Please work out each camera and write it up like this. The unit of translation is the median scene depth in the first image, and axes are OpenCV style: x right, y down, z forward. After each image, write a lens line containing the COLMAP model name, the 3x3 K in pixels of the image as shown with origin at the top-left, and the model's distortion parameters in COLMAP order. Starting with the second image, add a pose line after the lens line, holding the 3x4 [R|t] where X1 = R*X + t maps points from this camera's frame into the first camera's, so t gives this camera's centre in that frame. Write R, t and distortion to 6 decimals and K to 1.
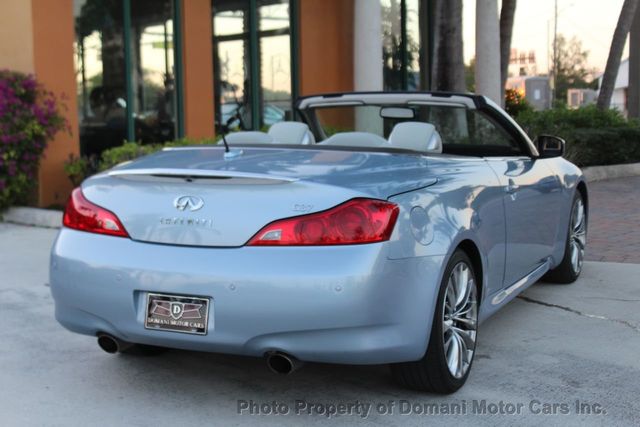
lens RADIAL K [[1078.1, 0, 320.0], [0, 1078.1, 213.5], [0, 0, 1]] dist [0.002392, -0.073078]
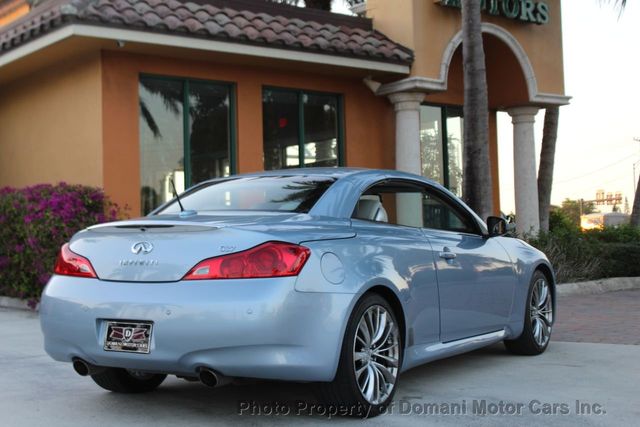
lens RADIAL K [[1029.9, 0, 320.0], [0, 1029.9, 213.5], [0, 0, 1]] dist [-0.019123, -0.054999]
pose [[0.994142, -0.004016, -0.108003, 0.192120], [-0.010778, 0.990643, -0.136049, 0.100849], [0.107538, 0.136416, 0.984797, -0.132766]]
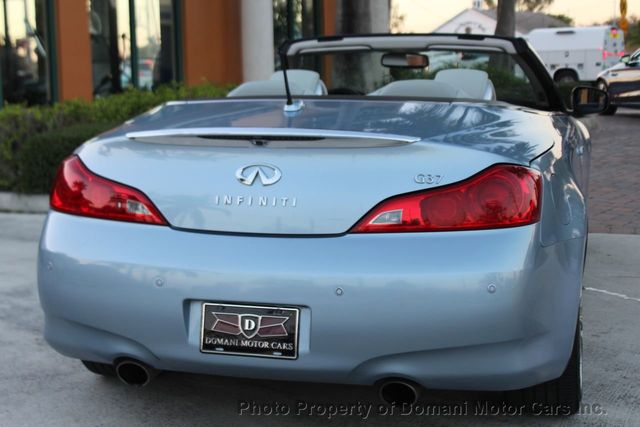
lens RADIAL K [[1099.2, 0, 302.1], [0, 1099.2, 212.9], [0, 0, 1]] dist [-0.005712, 0.032483]
pose [[0.986671, -0.023215, 0.161060, -0.195175], [0.018697, 0.999390, 0.029513, -0.005087], [-0.161647, -0.026108, 0.986503, 0.255068]]
